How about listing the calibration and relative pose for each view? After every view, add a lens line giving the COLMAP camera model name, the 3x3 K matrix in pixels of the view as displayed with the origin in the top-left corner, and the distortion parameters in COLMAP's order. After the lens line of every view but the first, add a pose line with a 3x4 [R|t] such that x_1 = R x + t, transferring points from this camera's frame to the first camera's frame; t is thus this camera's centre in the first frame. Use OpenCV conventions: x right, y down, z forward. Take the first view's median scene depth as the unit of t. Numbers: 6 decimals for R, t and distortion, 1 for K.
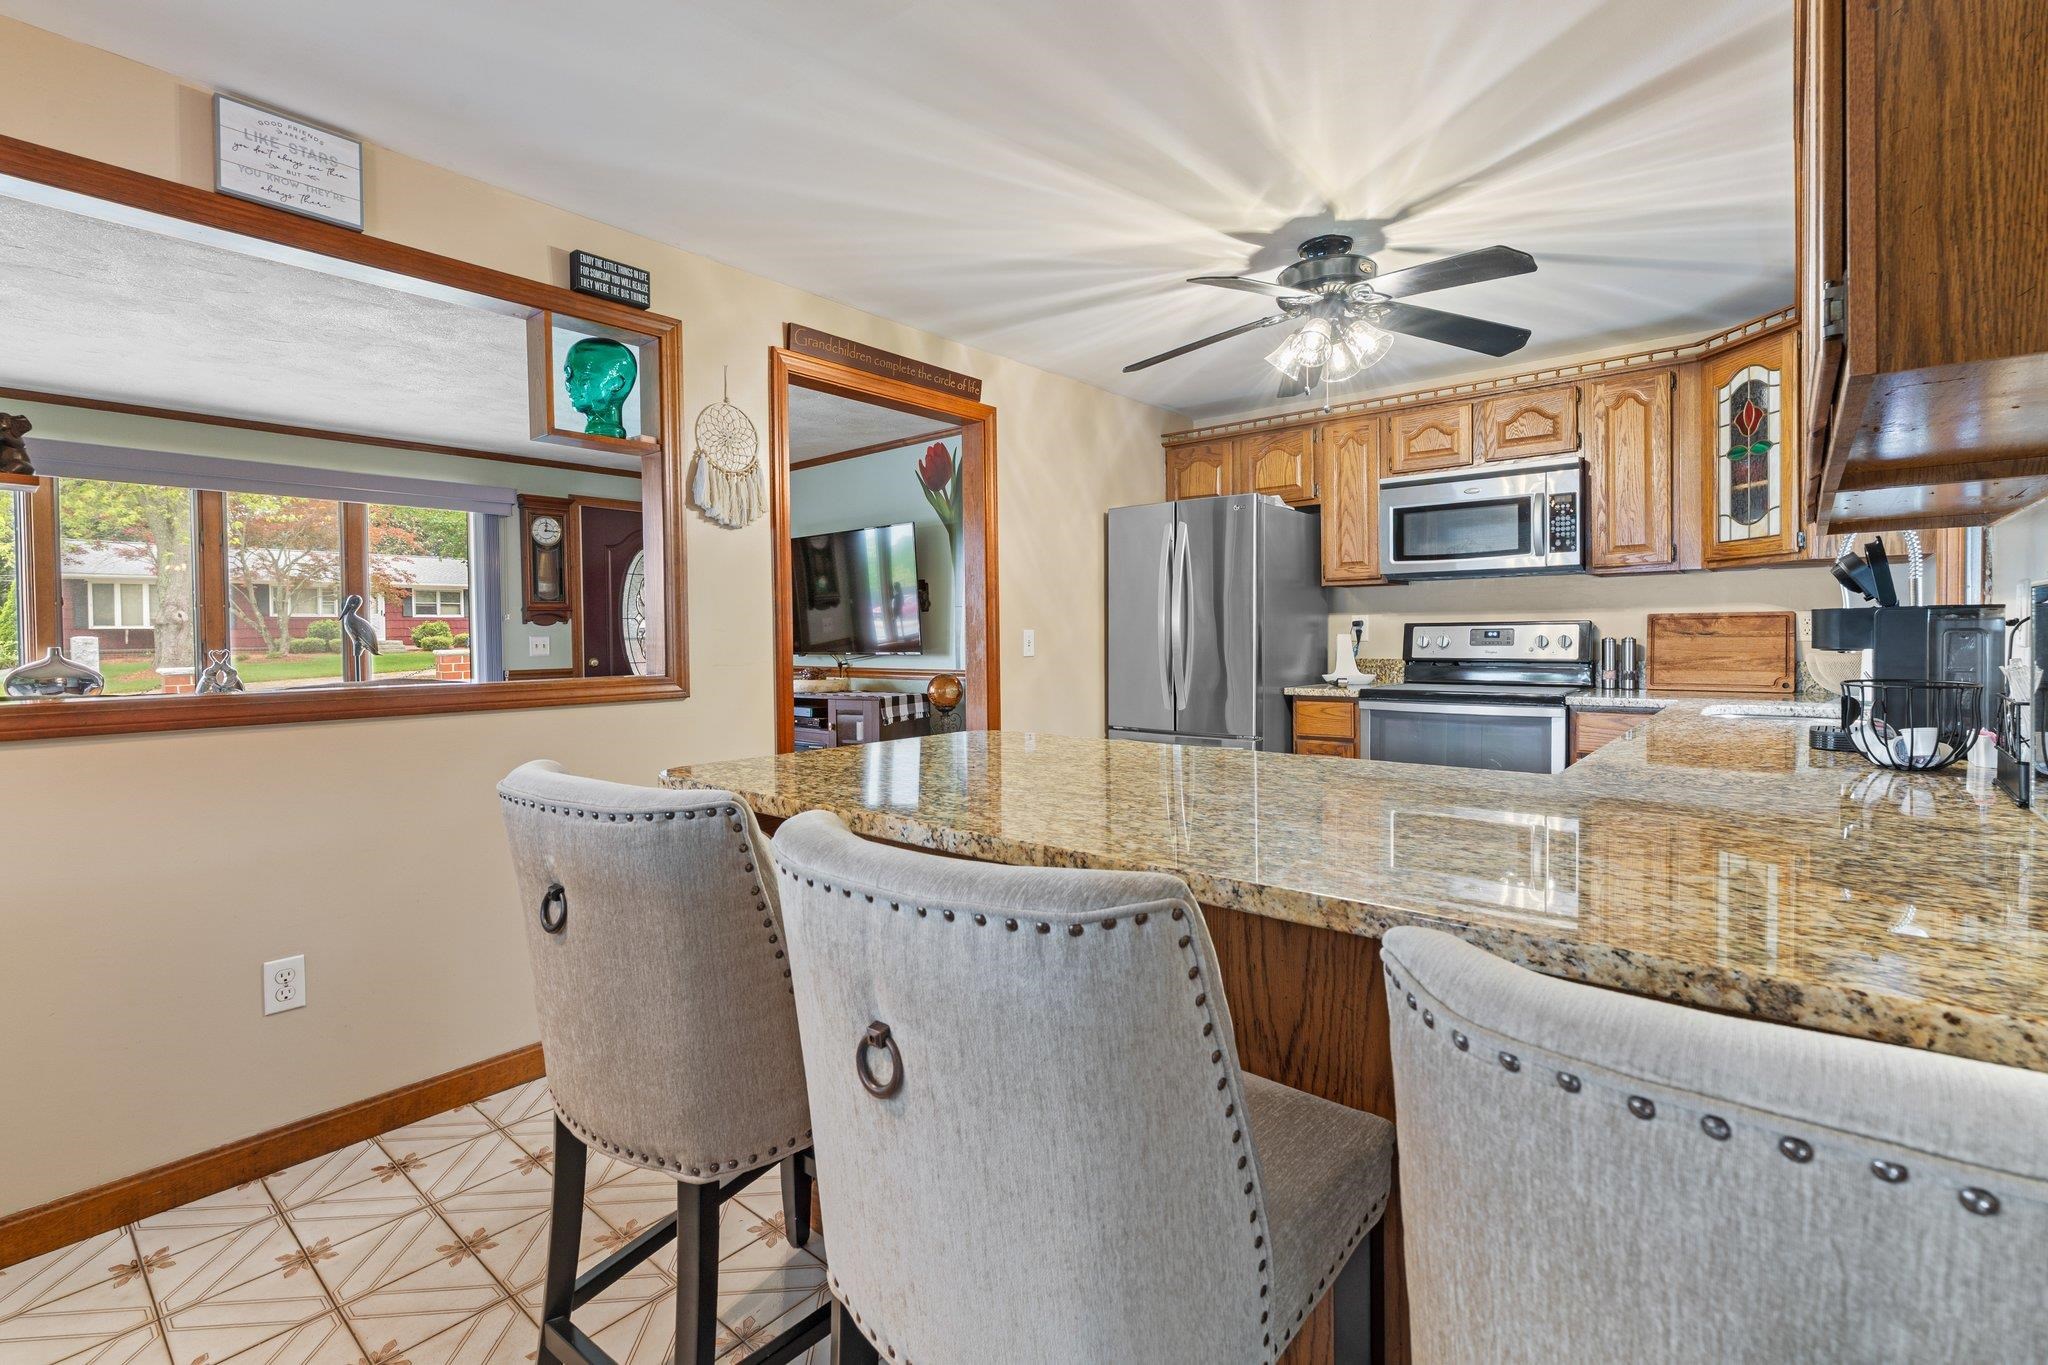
lens RADIAL K [[905.6, 0, 1028.7], [0, 905.6, 669.0], [0, 0, 1]] dist [-0.010734, 0.000008]
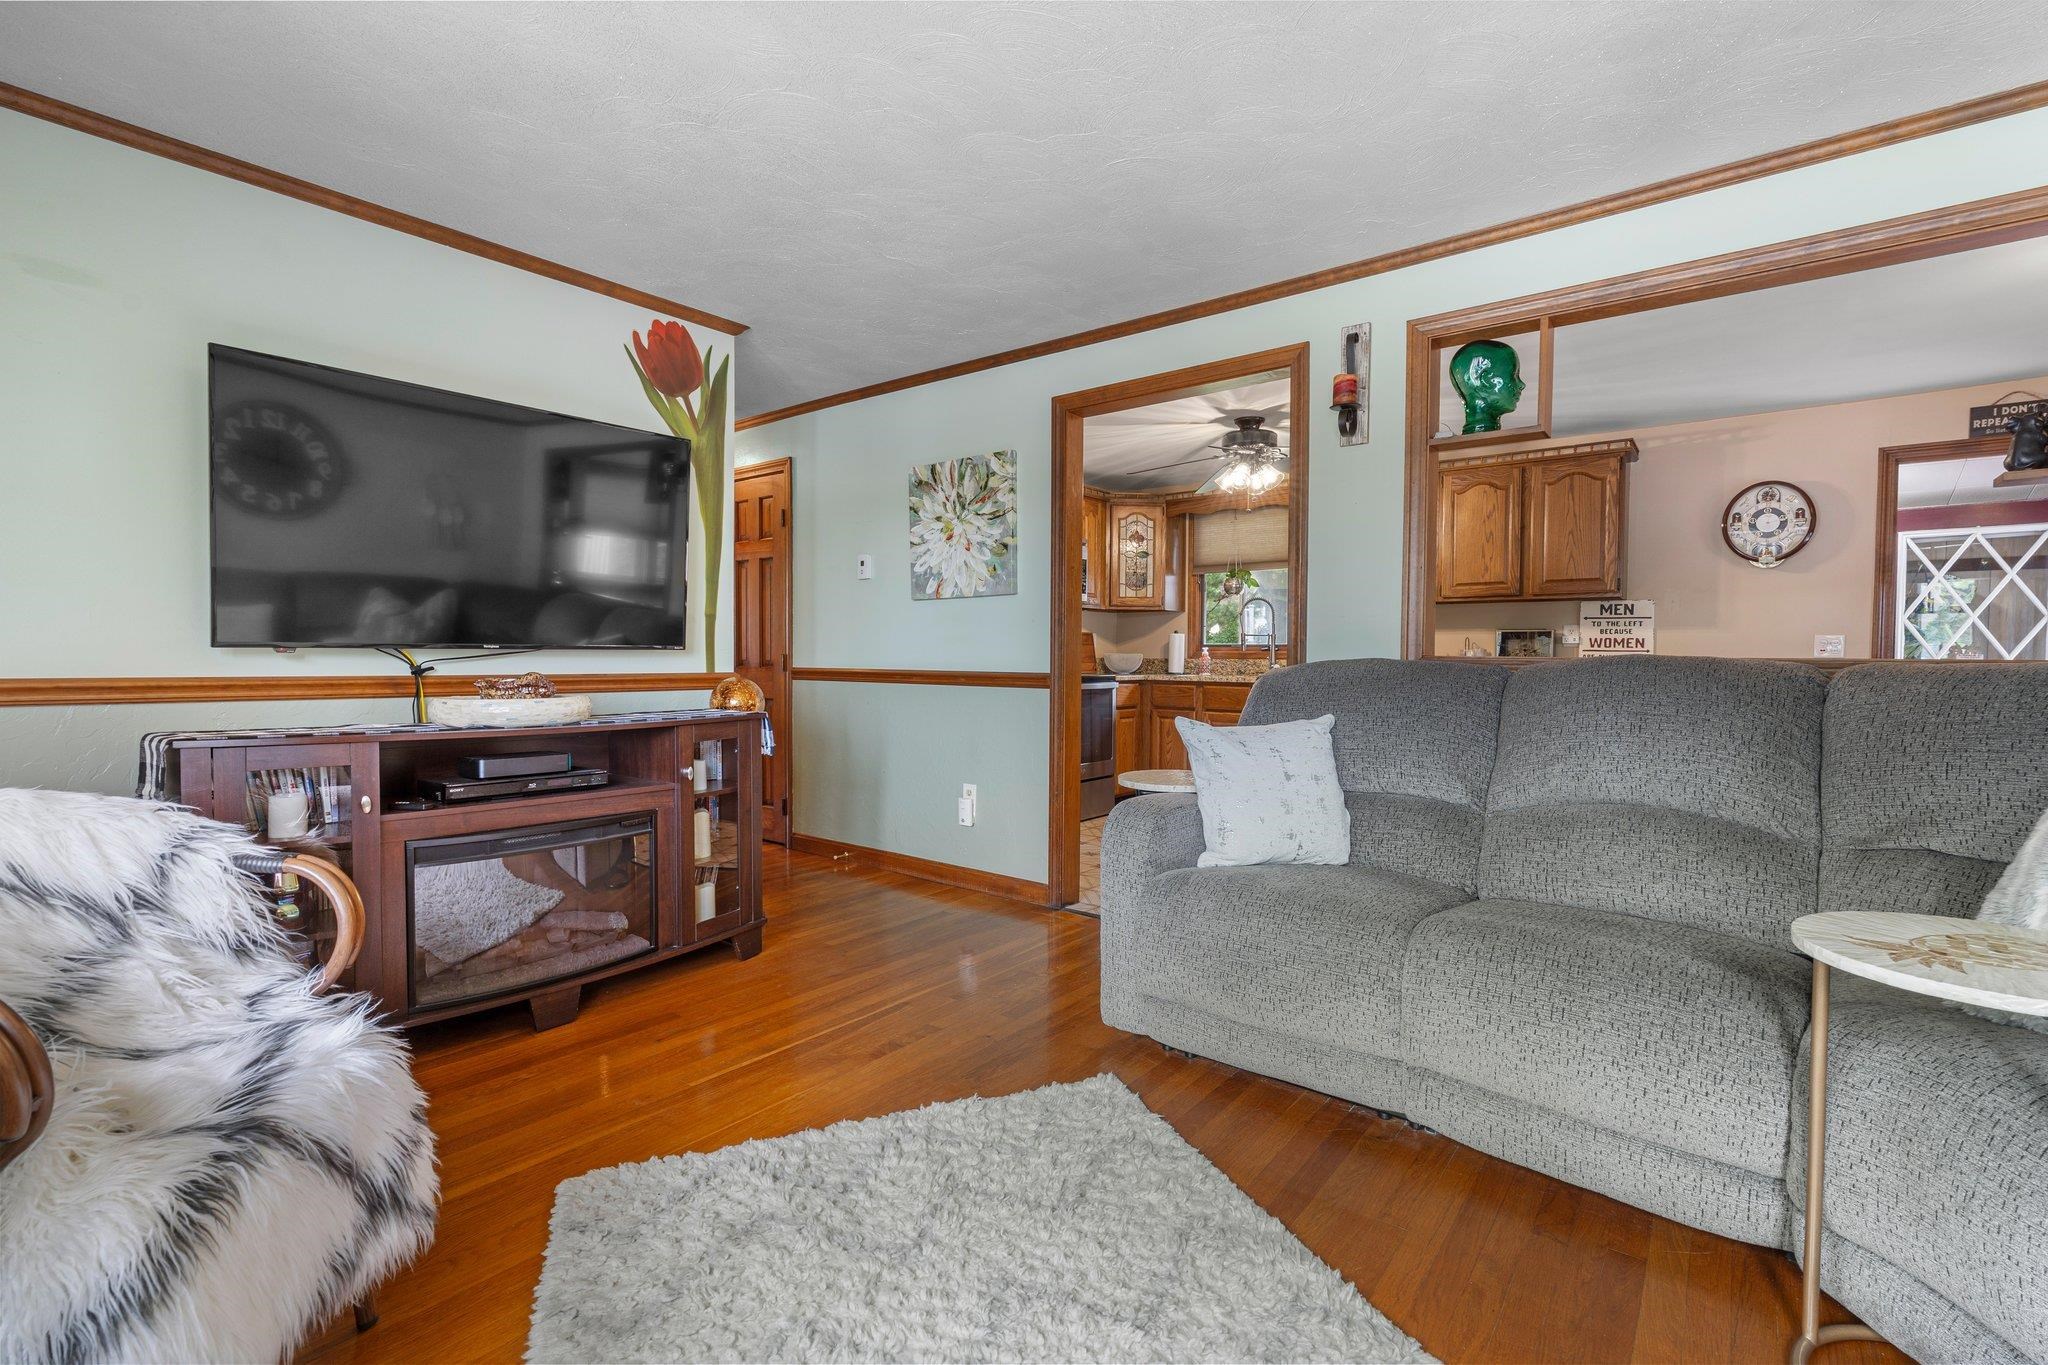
lens RADIAL K [[905.6, 0, 1028.7], [0, 905.6, 669.0], [0, 0, 1]] dist [-0.010734, 0.000008]
pose [[-0.029222, -0.005029, 0.999560, -1.099241], [0.029157, 0.999558, 0.005881, 0.001422], [-0.999148, 0.029316, -0.029062, 1.126002]]
